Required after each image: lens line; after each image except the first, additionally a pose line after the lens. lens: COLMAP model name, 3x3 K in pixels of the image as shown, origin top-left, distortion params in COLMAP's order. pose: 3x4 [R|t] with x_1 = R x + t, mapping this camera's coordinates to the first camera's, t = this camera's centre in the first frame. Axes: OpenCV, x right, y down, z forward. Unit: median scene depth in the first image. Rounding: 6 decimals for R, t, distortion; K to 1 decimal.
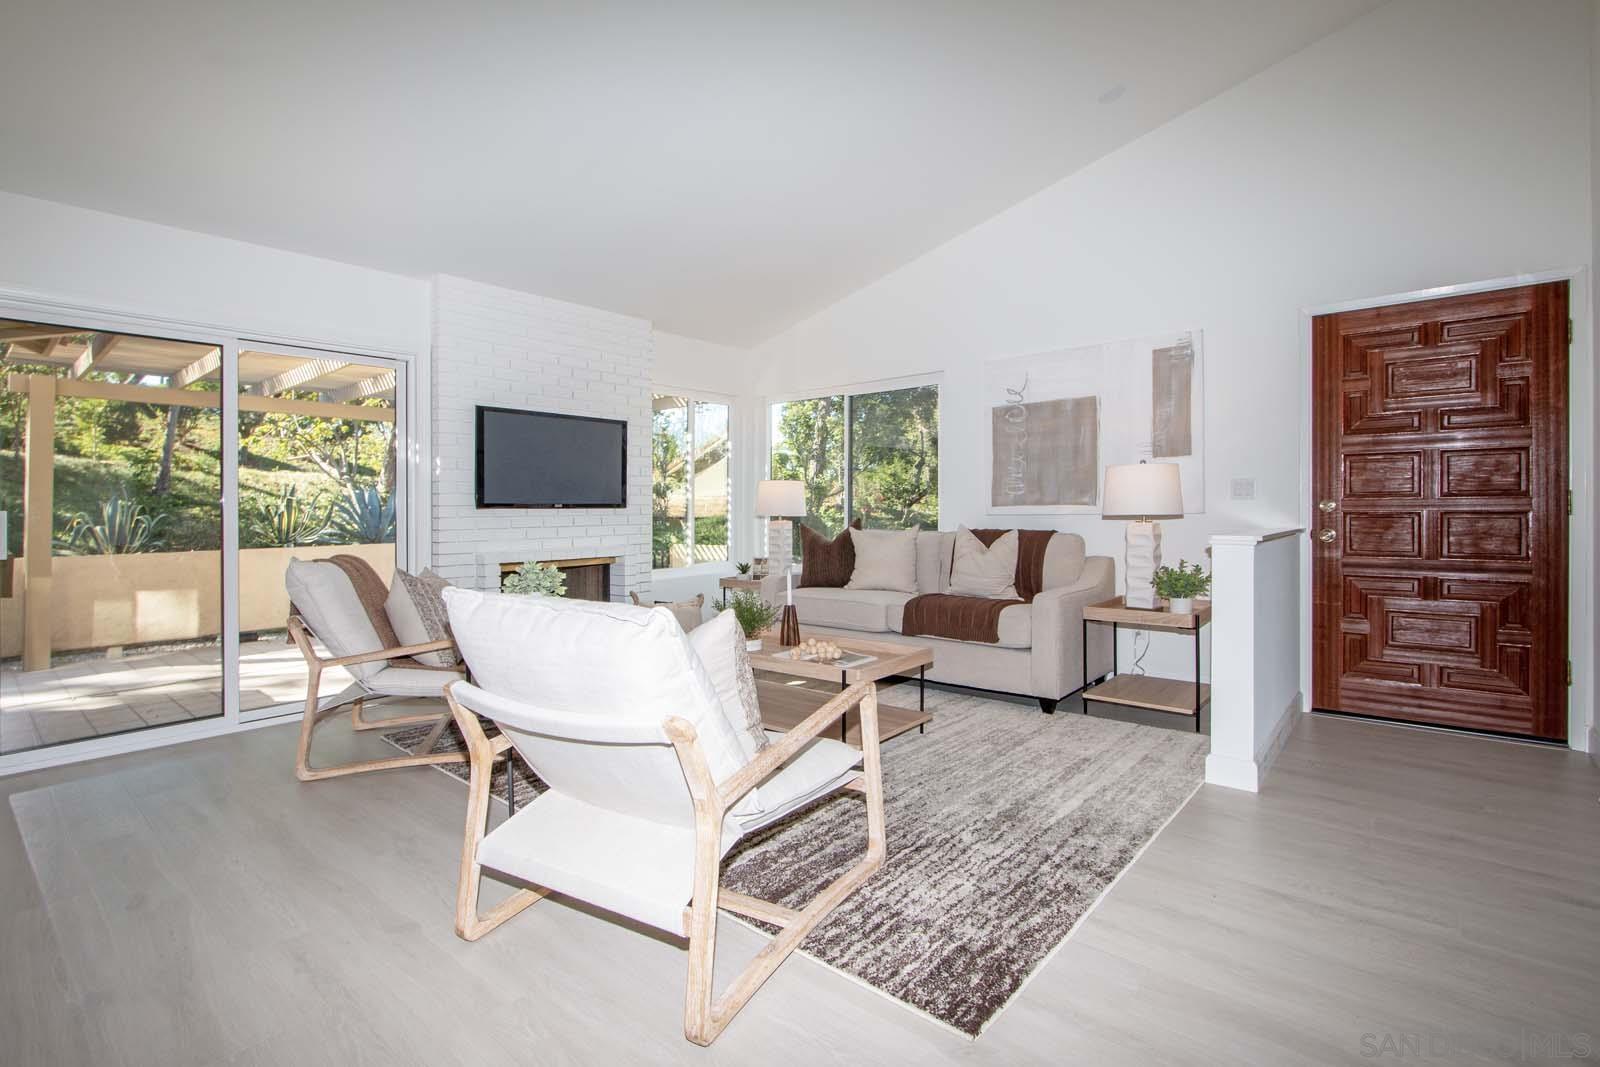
lens RADIAL K [[741.9, 0, 791.0], [0, 741.9, 504.2], [0, 0, 1]] dist [-0.009322, 0.000287]
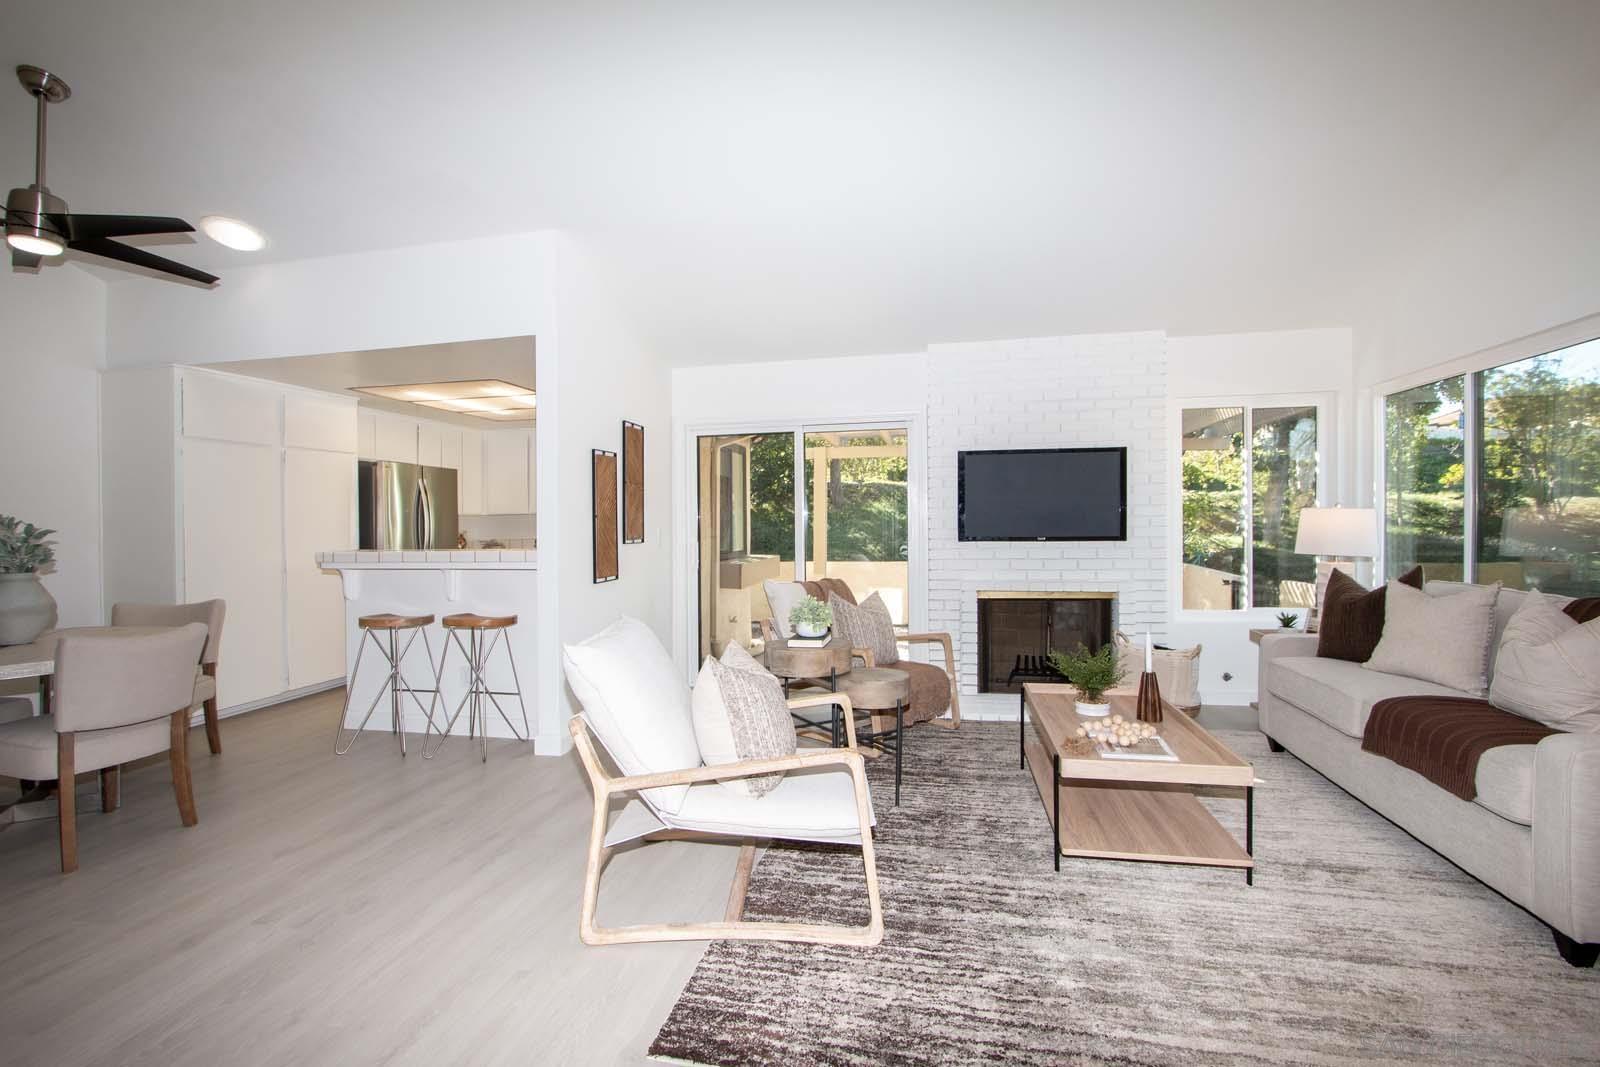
lens RADIAL K [[741.9, 0, 797.6], [0, 741.9, 518.2], [0, 0, 1]] dist [-0.009322, 0.000287]
pose [[0.482616, 0.001838, -0.875830, 0.681041], [0.013284, 0.999867, 0.009418, -0.064041], [0.875731, -0.016180, 0.482528, 0.327486]]
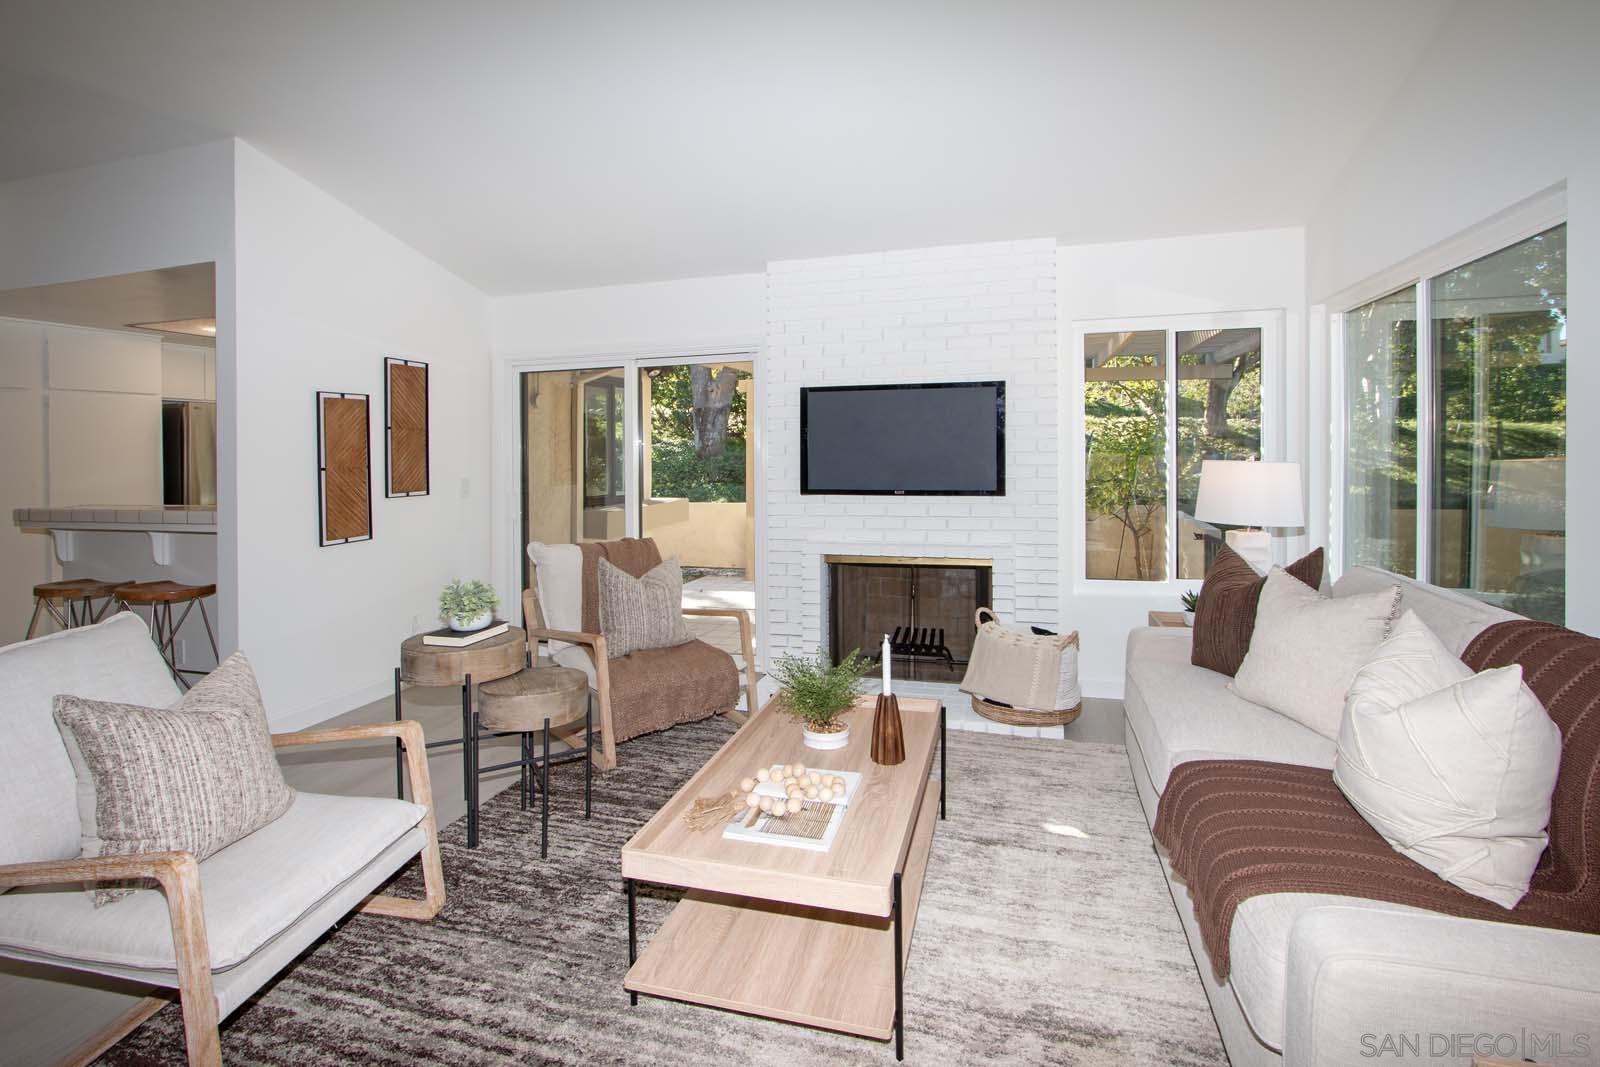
lens RADIAL K [[741.9, 0, 763.9], [0, 741.9, 448.2], [0, 0, 1]] dist [-0.009322, 0.000287]
pose [[0.385031, 0.004126, -0.922894, 0.664877], [0.012694, 0.999872, 0.009766, -0.094989], [0.922816, -0.015475, 0.384929, 0.852707]]
